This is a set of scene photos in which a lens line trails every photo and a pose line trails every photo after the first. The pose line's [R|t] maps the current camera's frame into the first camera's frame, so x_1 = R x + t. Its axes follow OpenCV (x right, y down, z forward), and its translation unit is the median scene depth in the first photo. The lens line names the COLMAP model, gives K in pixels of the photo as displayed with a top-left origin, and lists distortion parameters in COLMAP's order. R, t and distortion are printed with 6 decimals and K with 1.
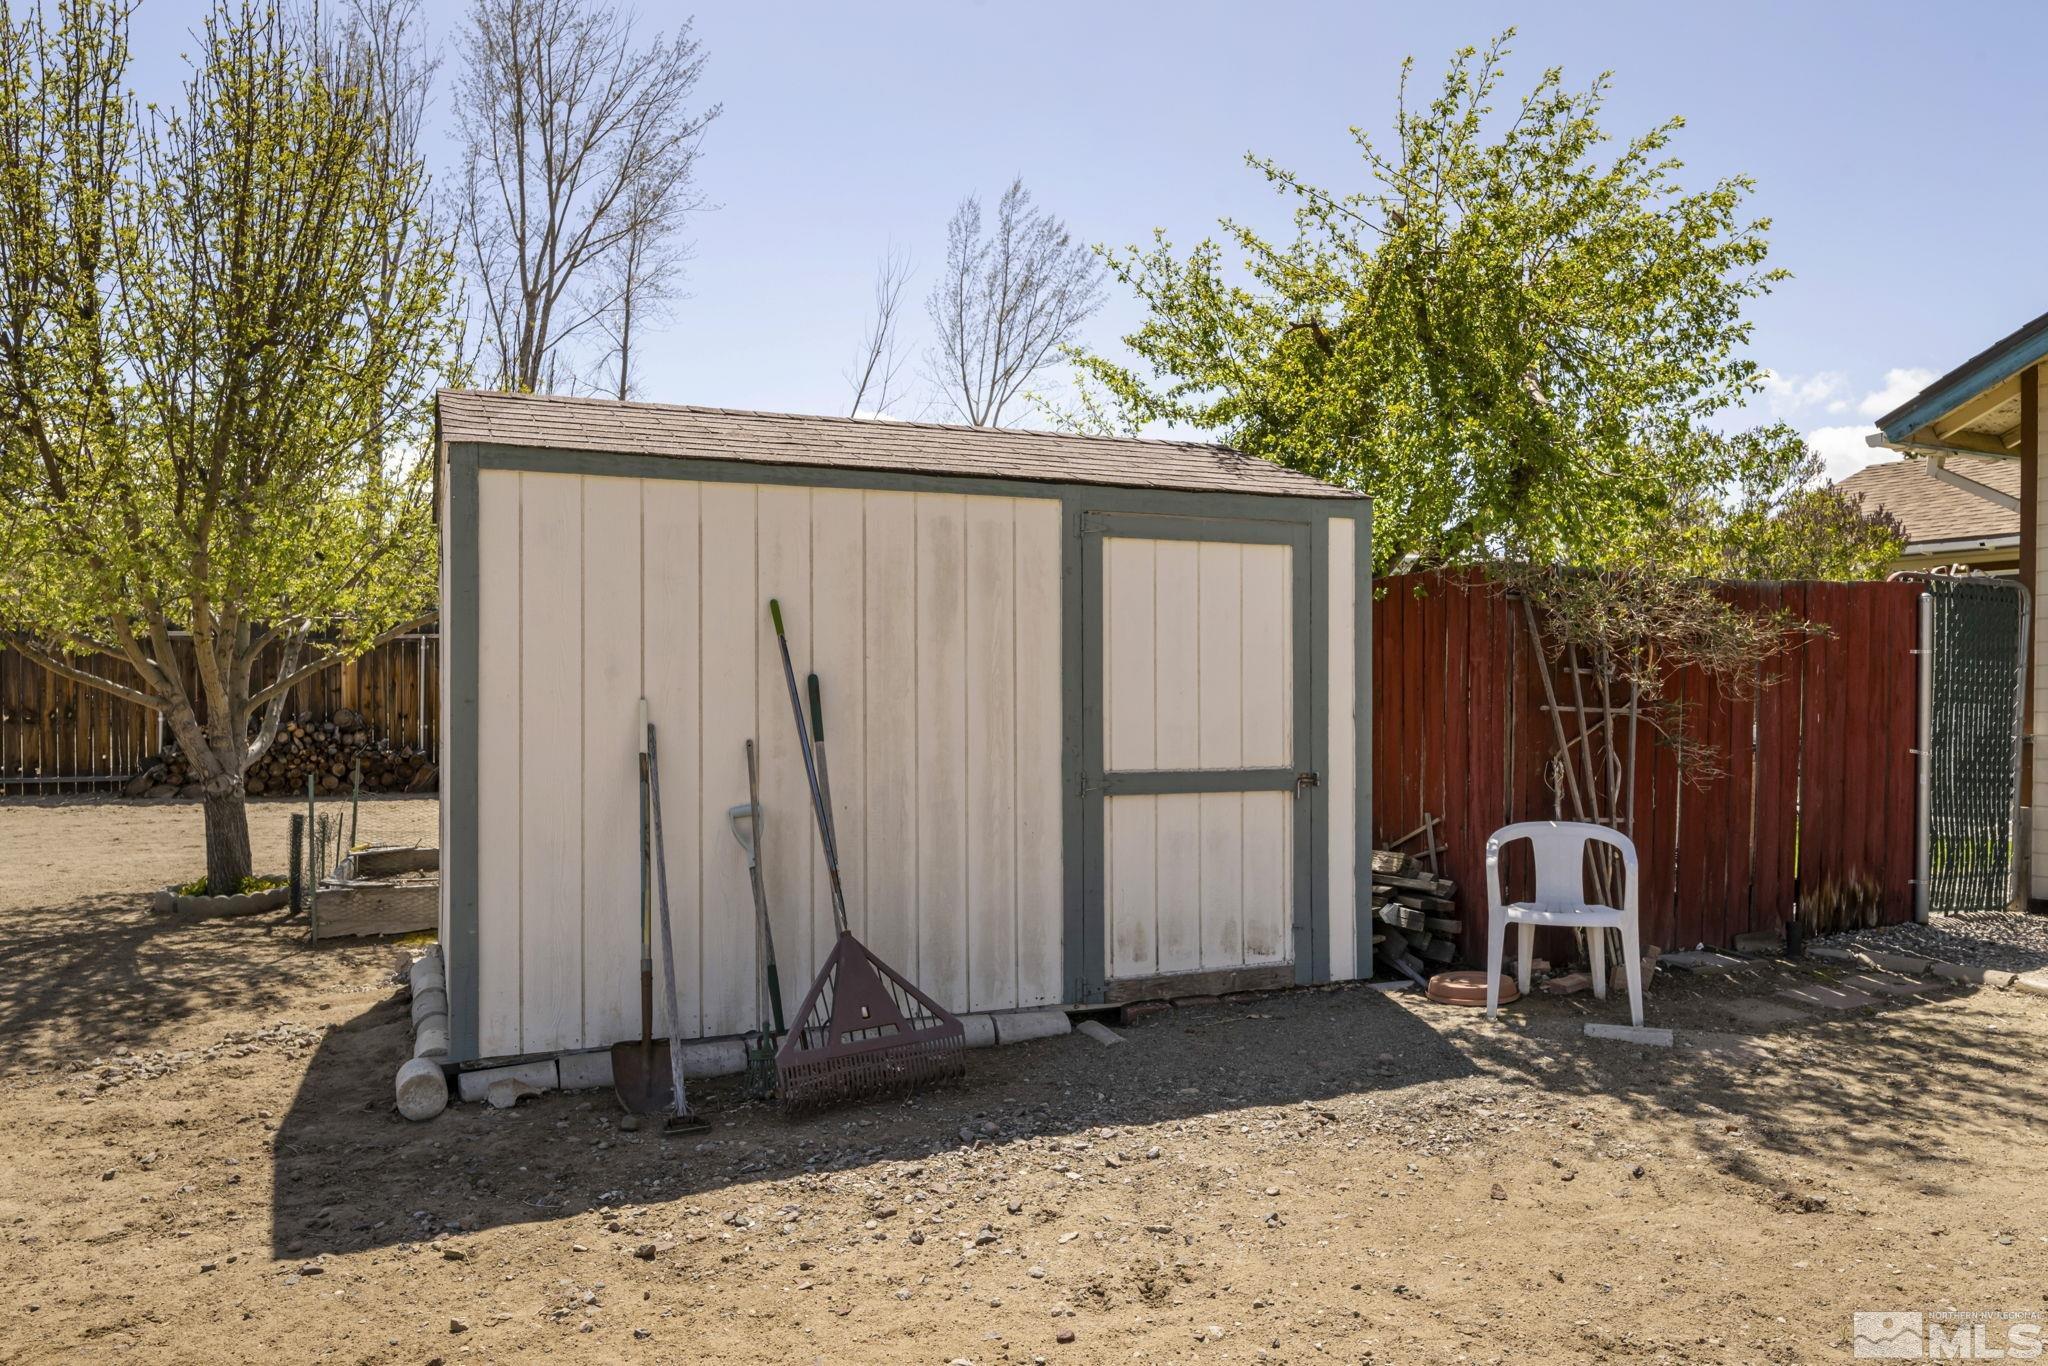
lens RADIAL K [[1414.8, 0, 1018.9], [0, 1414.8, 745.6], [0, 0, 1]] dist [0.007899, 0.003848]
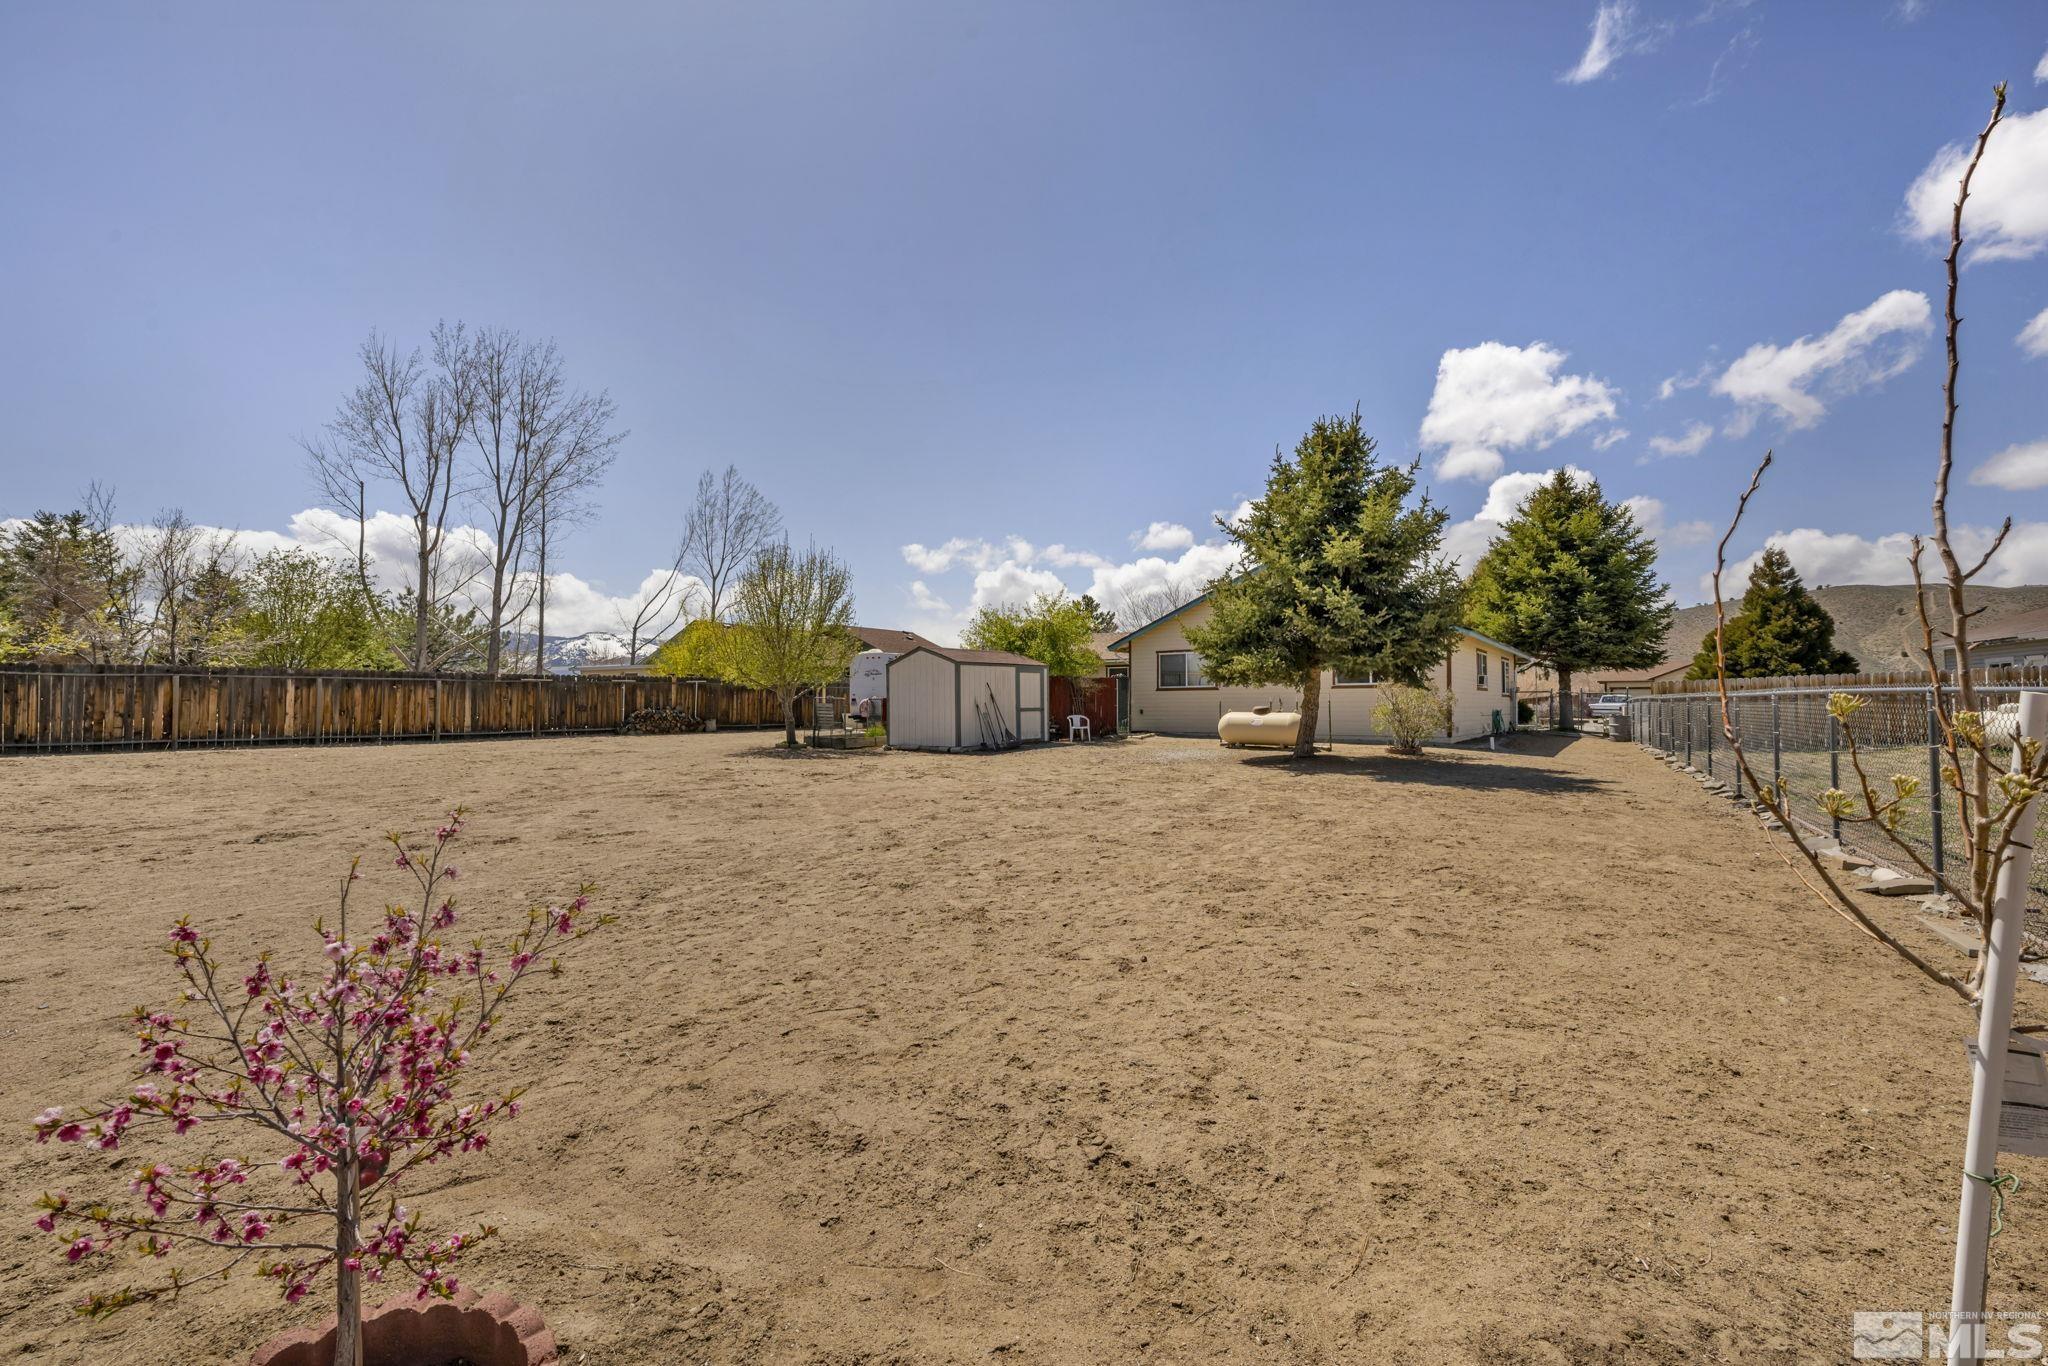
lens RADIAL K [[855.0, 0, 1015.0], [0, 855.0, 685.3], [0, 0, 1]] dist [0.000234, -0.000030]
pose [[0.876707, -0.002093, 0.481020, -0.309638], [0.030336, 0.998241, -0.050946, 0.019490], [-0.480067, 0.059257, 0.875228, -0.408484]]
